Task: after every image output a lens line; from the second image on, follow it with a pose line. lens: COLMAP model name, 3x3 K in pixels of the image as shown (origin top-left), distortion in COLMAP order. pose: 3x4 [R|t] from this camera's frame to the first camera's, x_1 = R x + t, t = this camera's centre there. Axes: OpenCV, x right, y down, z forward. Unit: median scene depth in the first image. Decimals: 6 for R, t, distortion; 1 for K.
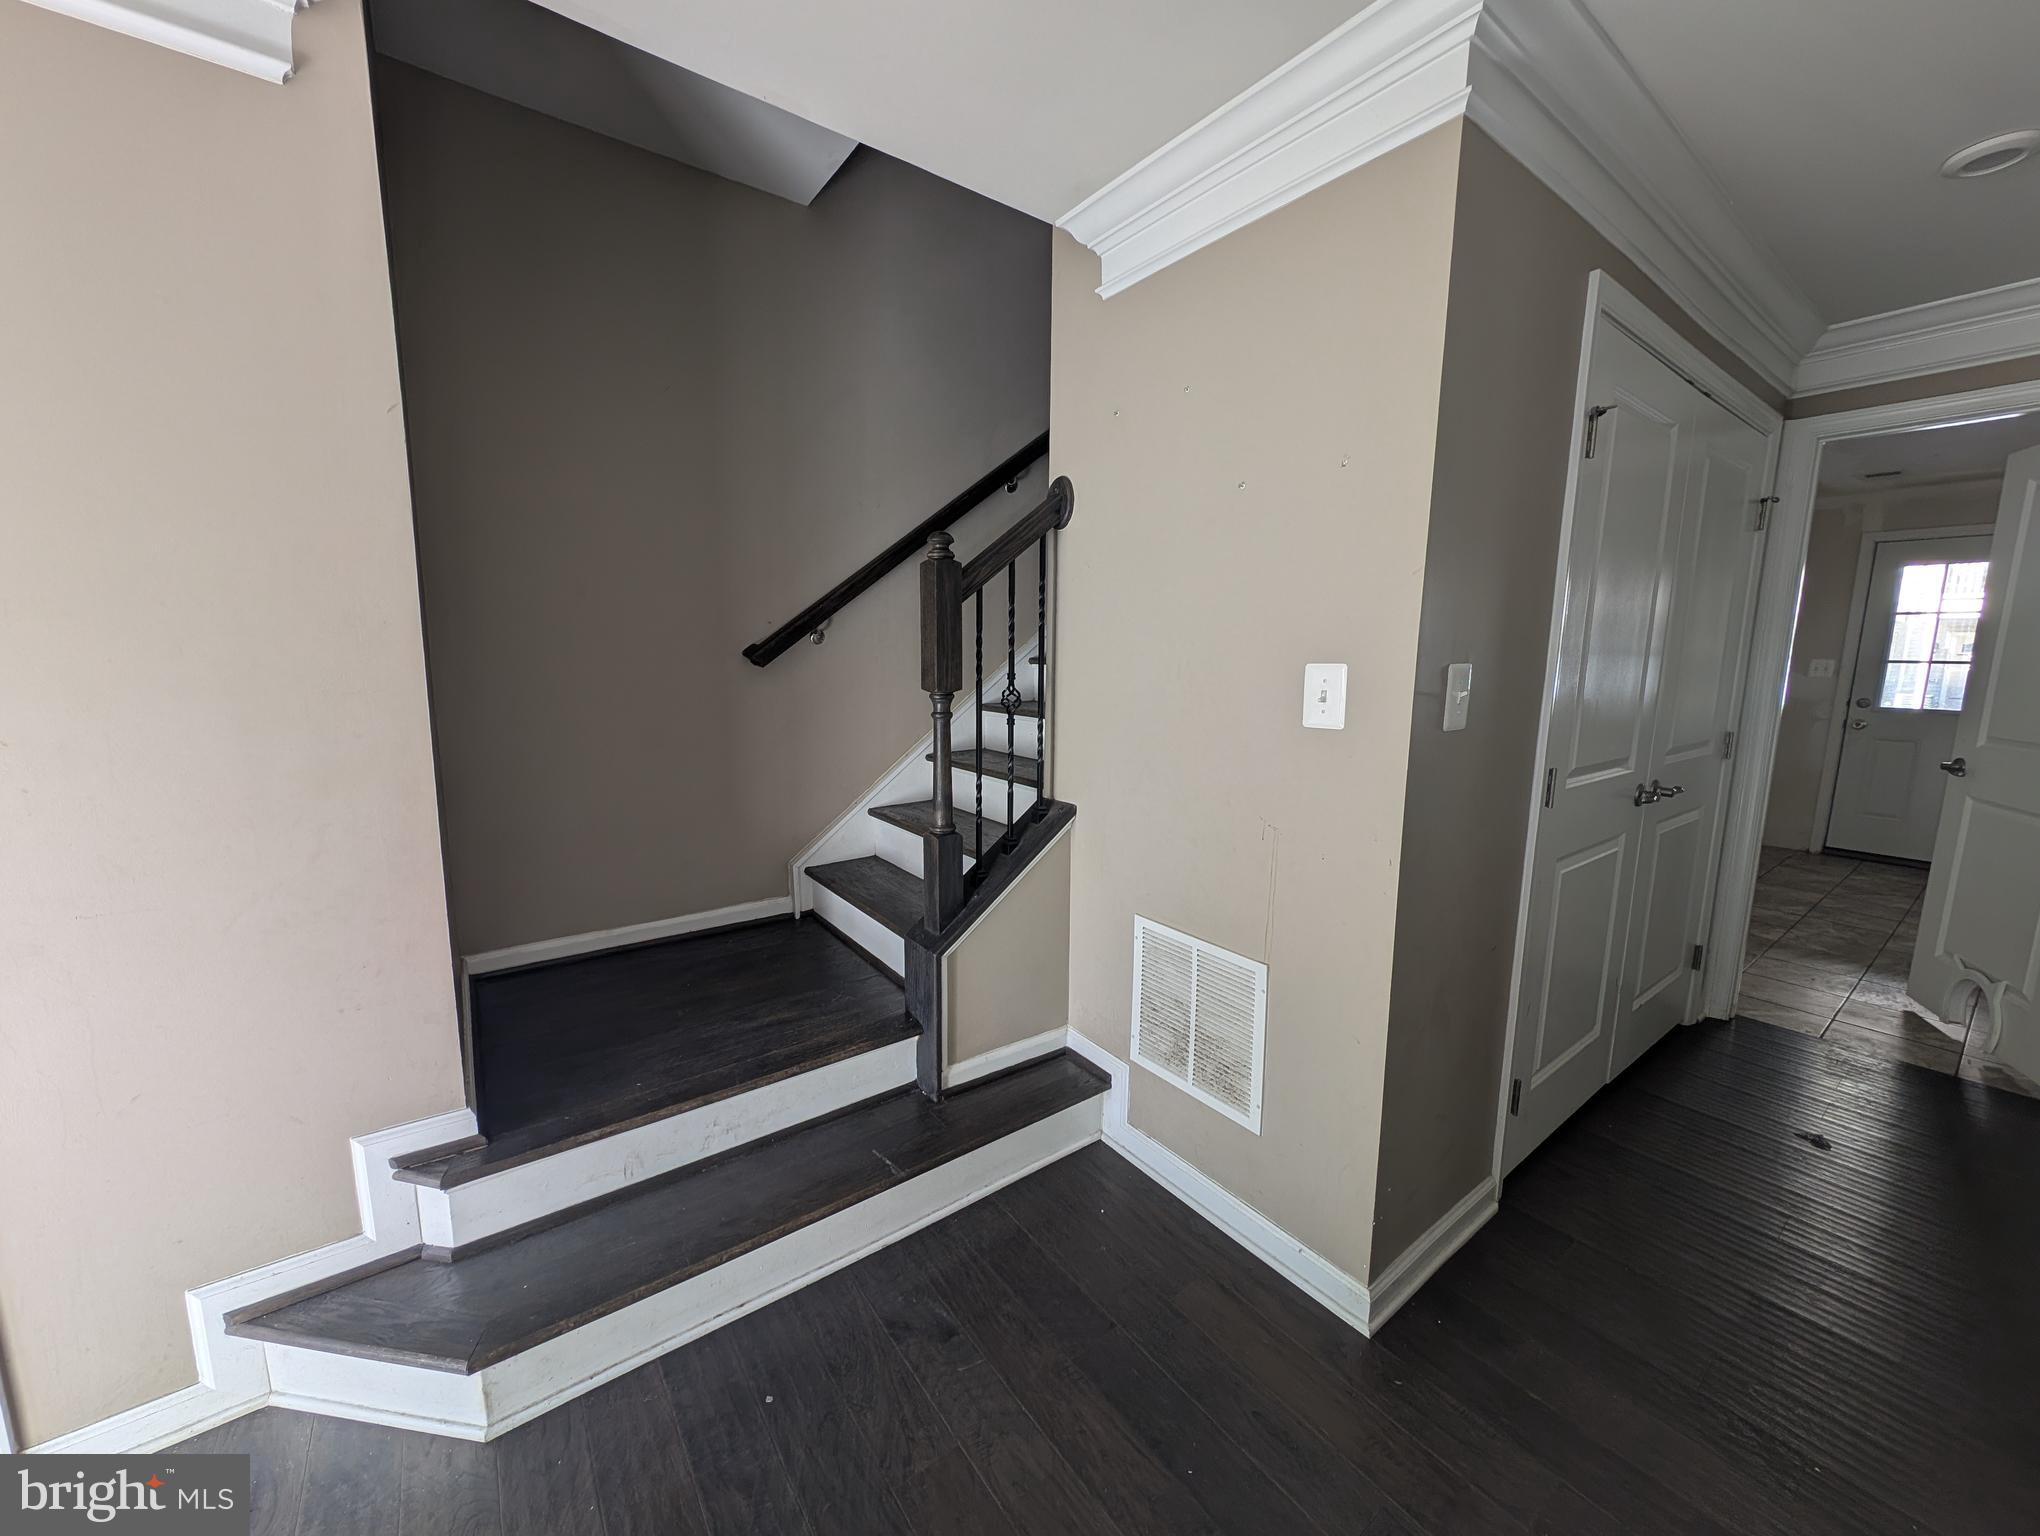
lens RADIAL K [[758.6, 0, 1022.7], [0, 758.6, 766.0], [0, 0, 1]] dist [0.016791, -0.008157]
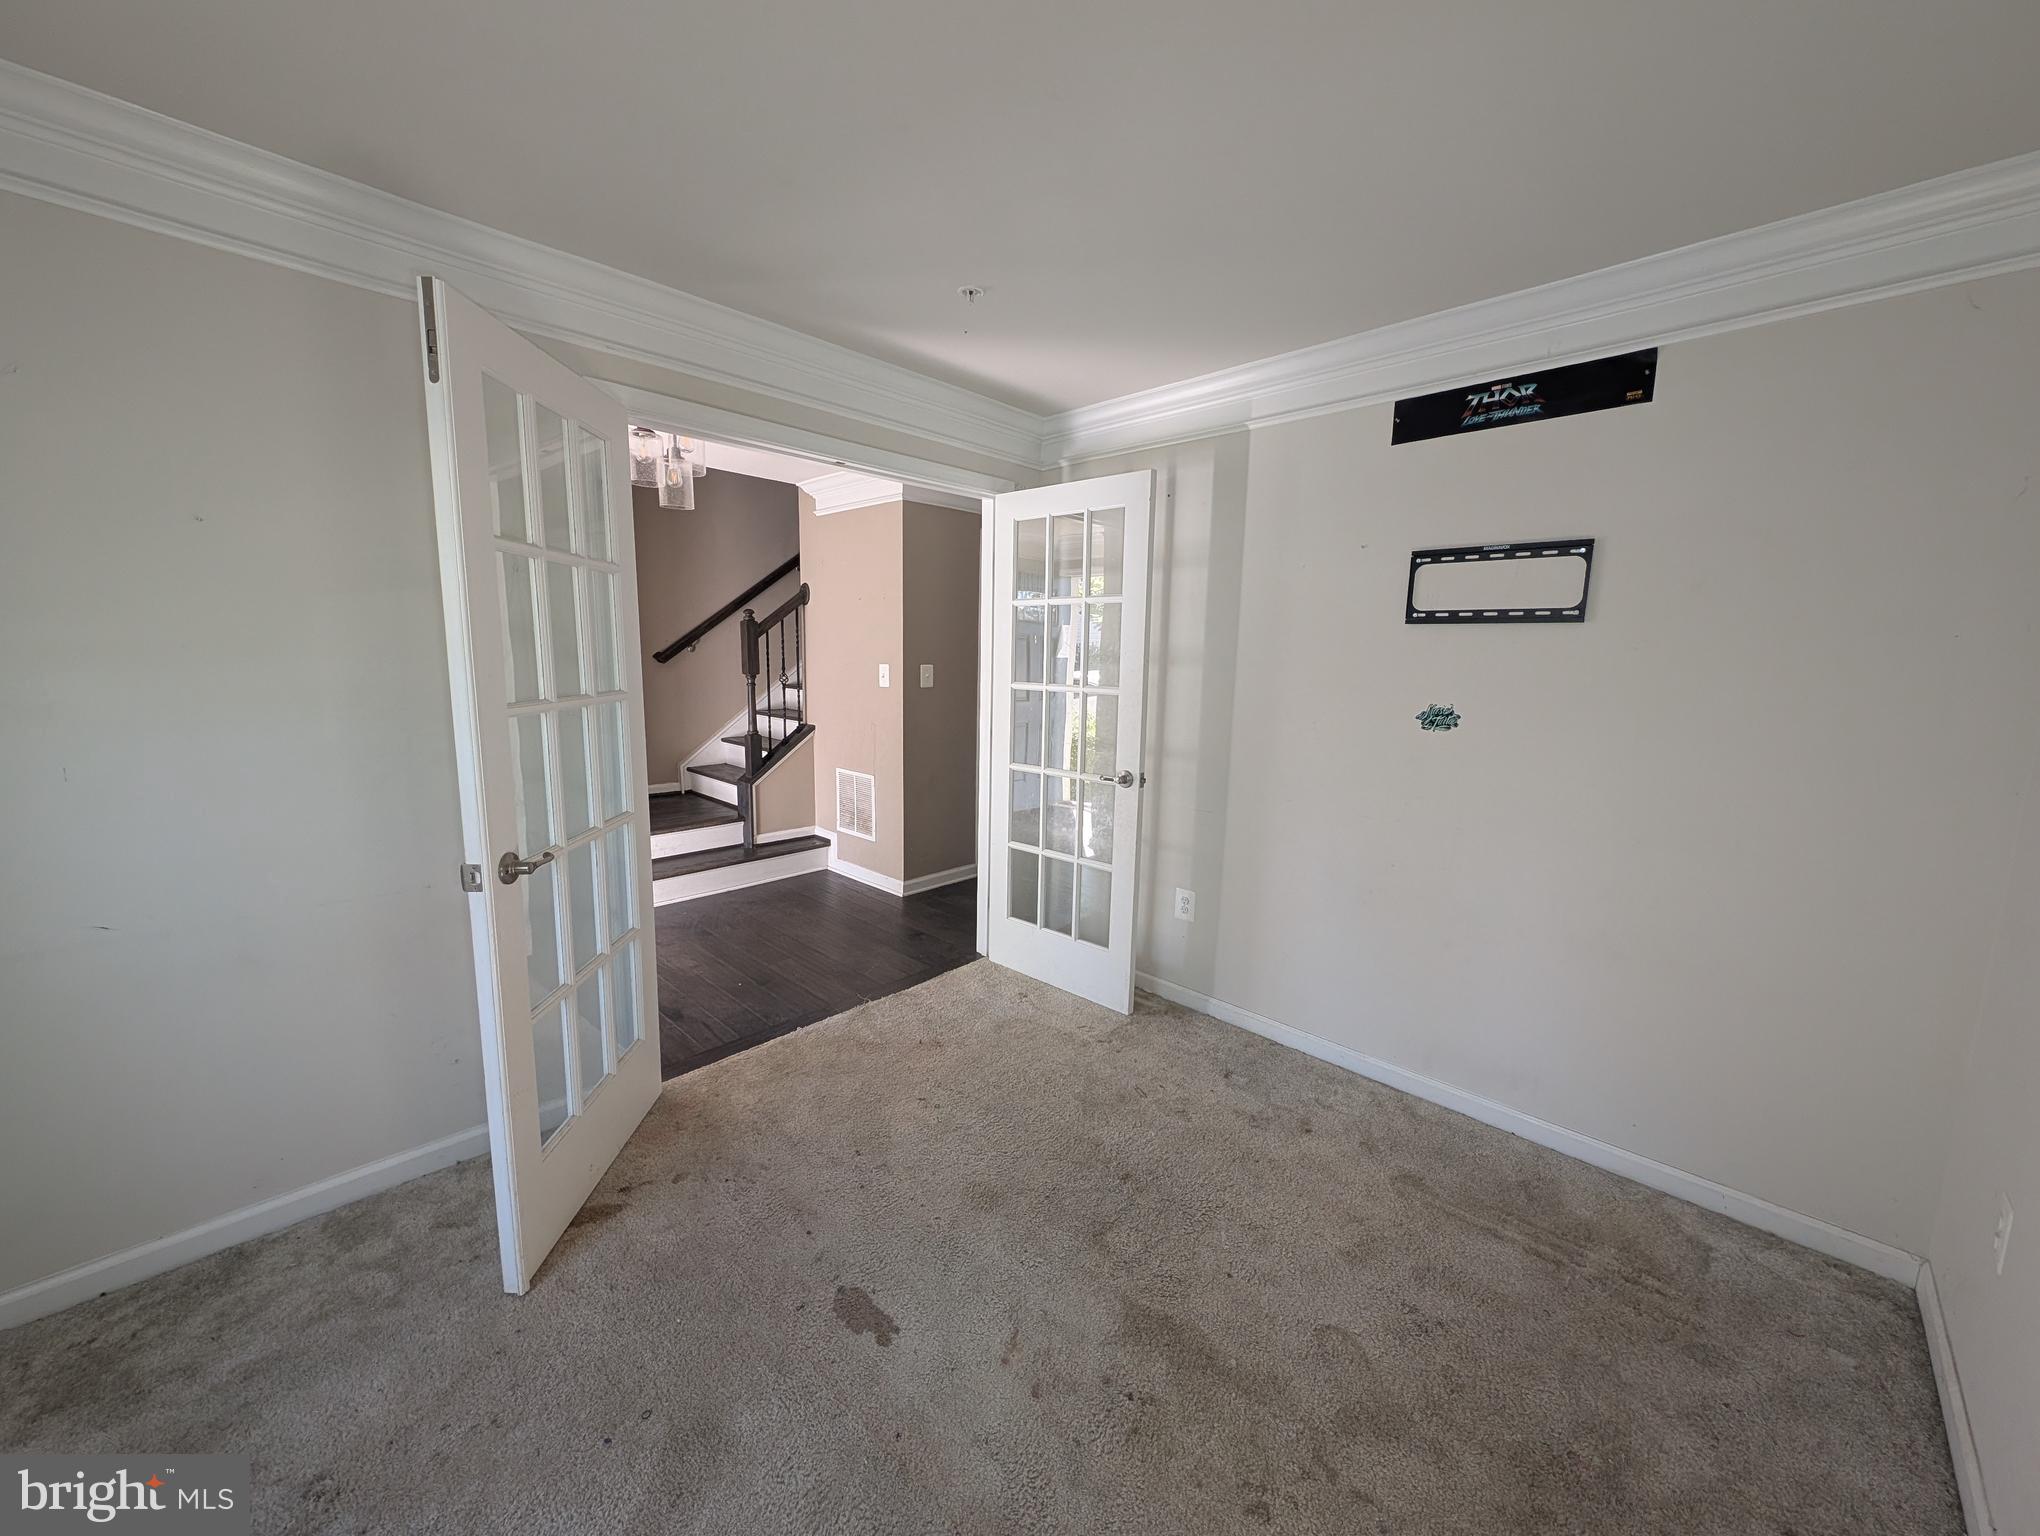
lens RADIAL K [[751.2, 0, 1020.0], [0, 751.2, 768.0], [0, 0, 1]] dist [-0.001037, 0.000008]
pose [[0.985764, -0.012515, 0.167667, 0.312307], [0.011582, 0.999912, 0.006541, 0.181105], [-0.167734, -0.004506, 0.985822, -1.400859]]
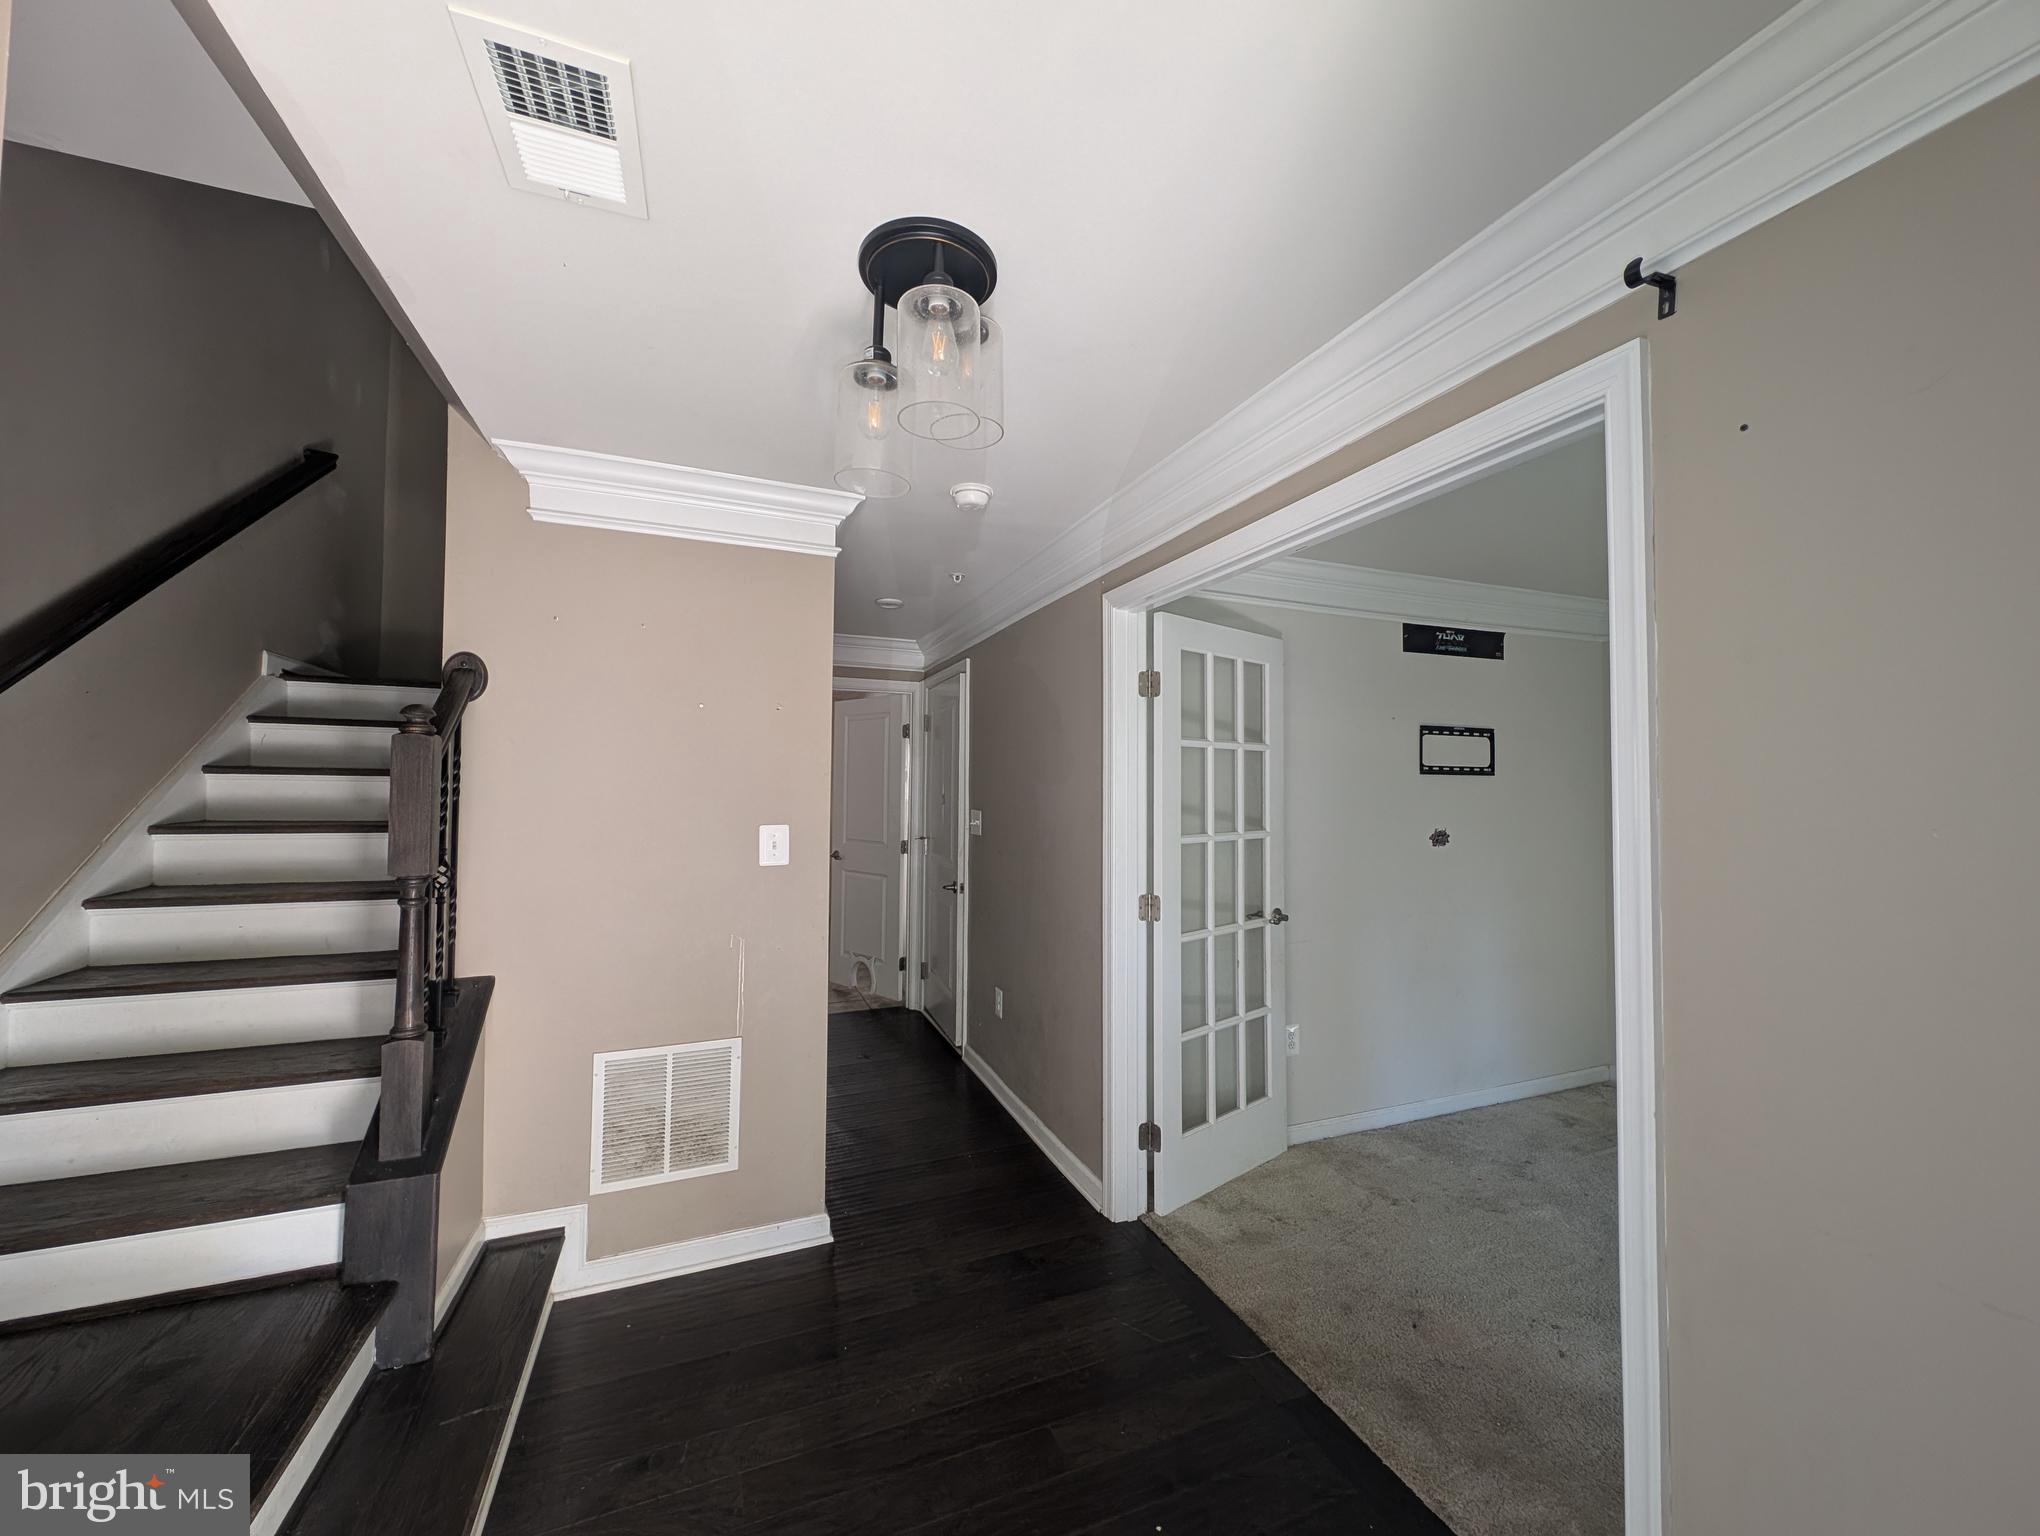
lens RADIAL K [[758.6, 0, 1022.7], [0, 758.6, 766.0], [0, 0, 1]] dist [0.016791, -0.008157]
pose [[0.253594, 0.017364, 0.967155, -0.752586], [0.136894, 0.989132, -0.053653, -0.073224], [-0.957575, 0.146004, 0.248460, 0.056194]]
